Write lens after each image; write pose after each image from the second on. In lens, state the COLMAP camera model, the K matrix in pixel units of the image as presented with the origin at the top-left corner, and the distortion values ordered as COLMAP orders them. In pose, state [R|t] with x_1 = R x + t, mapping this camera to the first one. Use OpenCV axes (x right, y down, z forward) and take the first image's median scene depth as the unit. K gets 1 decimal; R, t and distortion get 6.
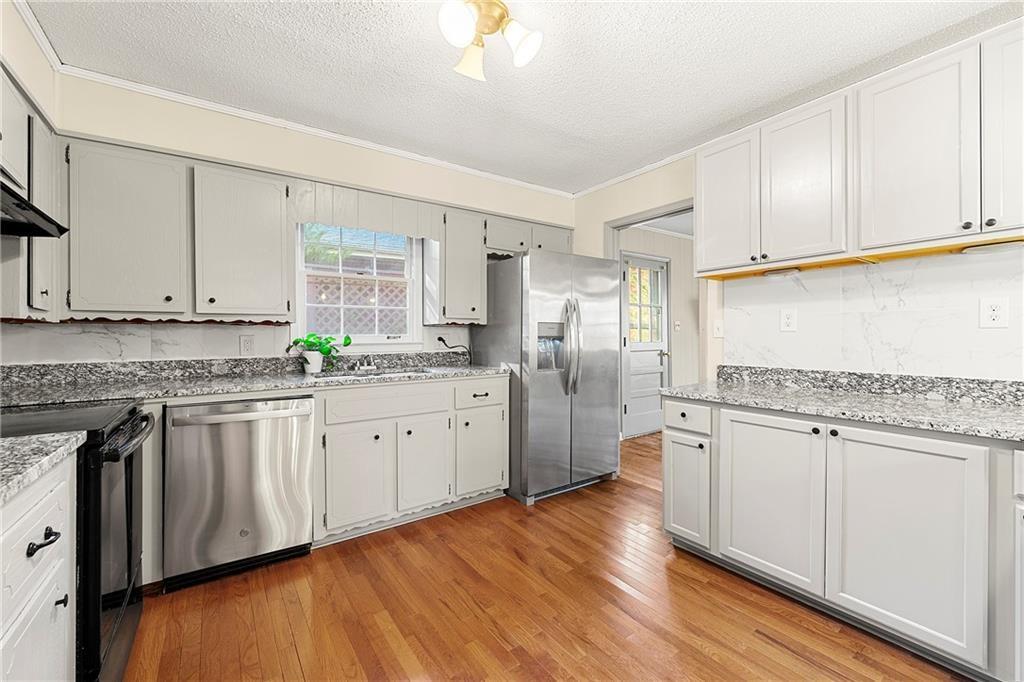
lens RADIAL K [[416.9, 0, 516.1], [0, 416.9, 337.8], [0, 0, 1]] dist [0.000508, -0.000114]
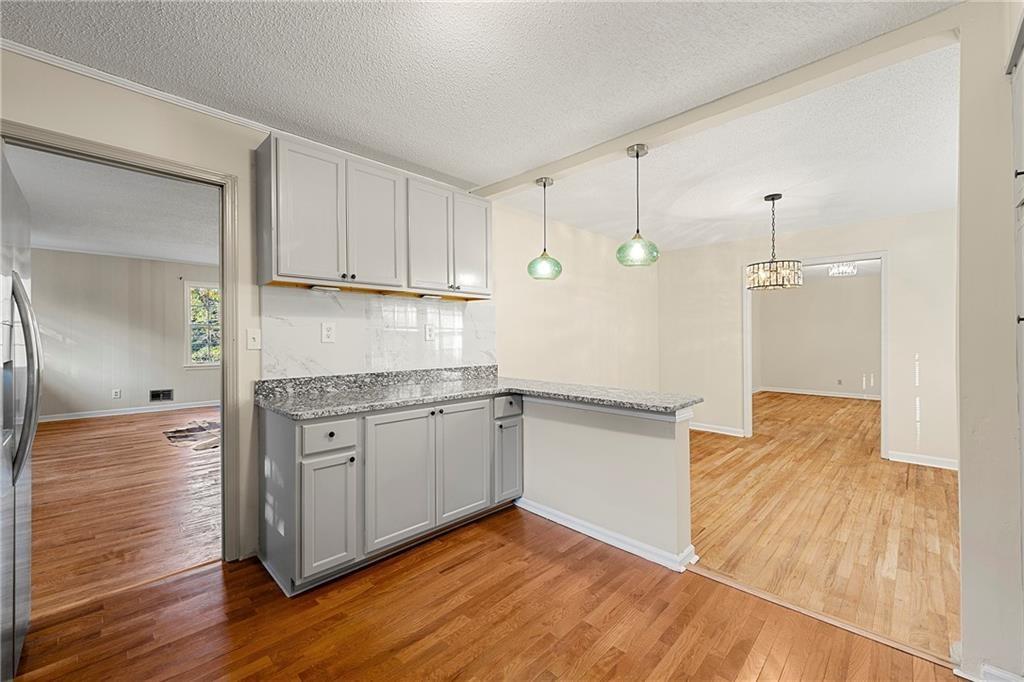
lens RADIAL K [[416.9, 0, 512.2], [0, 416.9, 336.6], [0, 0, 1]] dist [0.000508, -0.000114]
pose [[-0.173063, 0.004923, 0.984898, -0.622631], [0.005057, 0.999979, -0.004110, -0.027933], [-0.984898, 0.004269, -0.173085, 0.821216]]
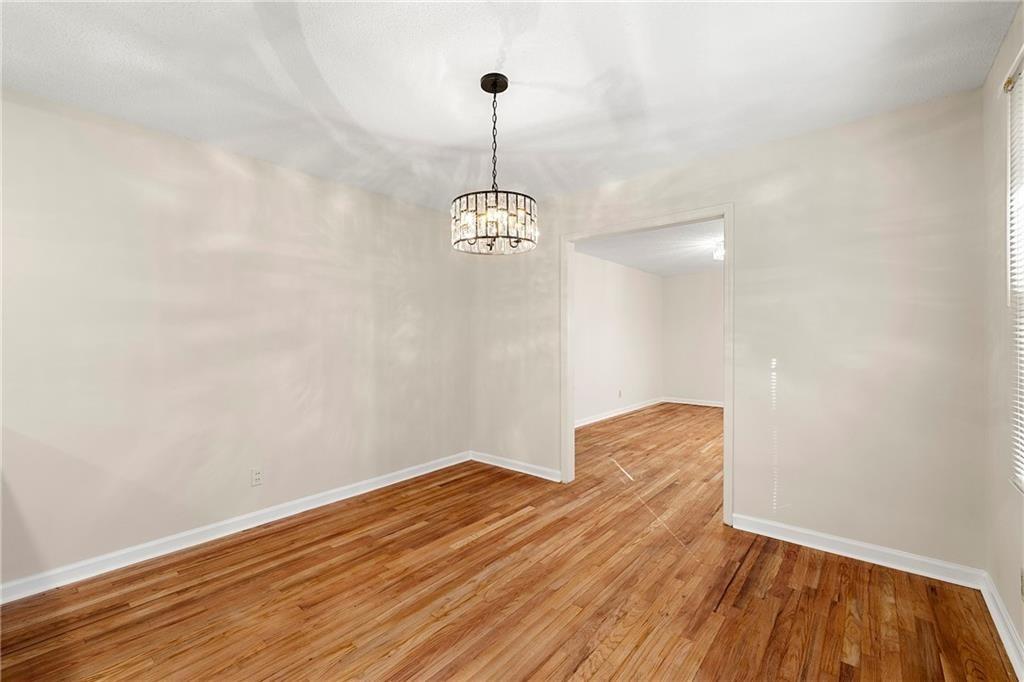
lens RADIAL K [[416.9, 0, 516.7], [0, 416.9, 341.3], [0, 0, 1]] dist [0.000508, -0.000114]
pose [[-0.243110, 0.004689, 0.969987, -0.431243], [0.011124, 0.999936, -0.002045, -0.022526], [-0.969935, 0.010293, -0.243147, 0.429665]]
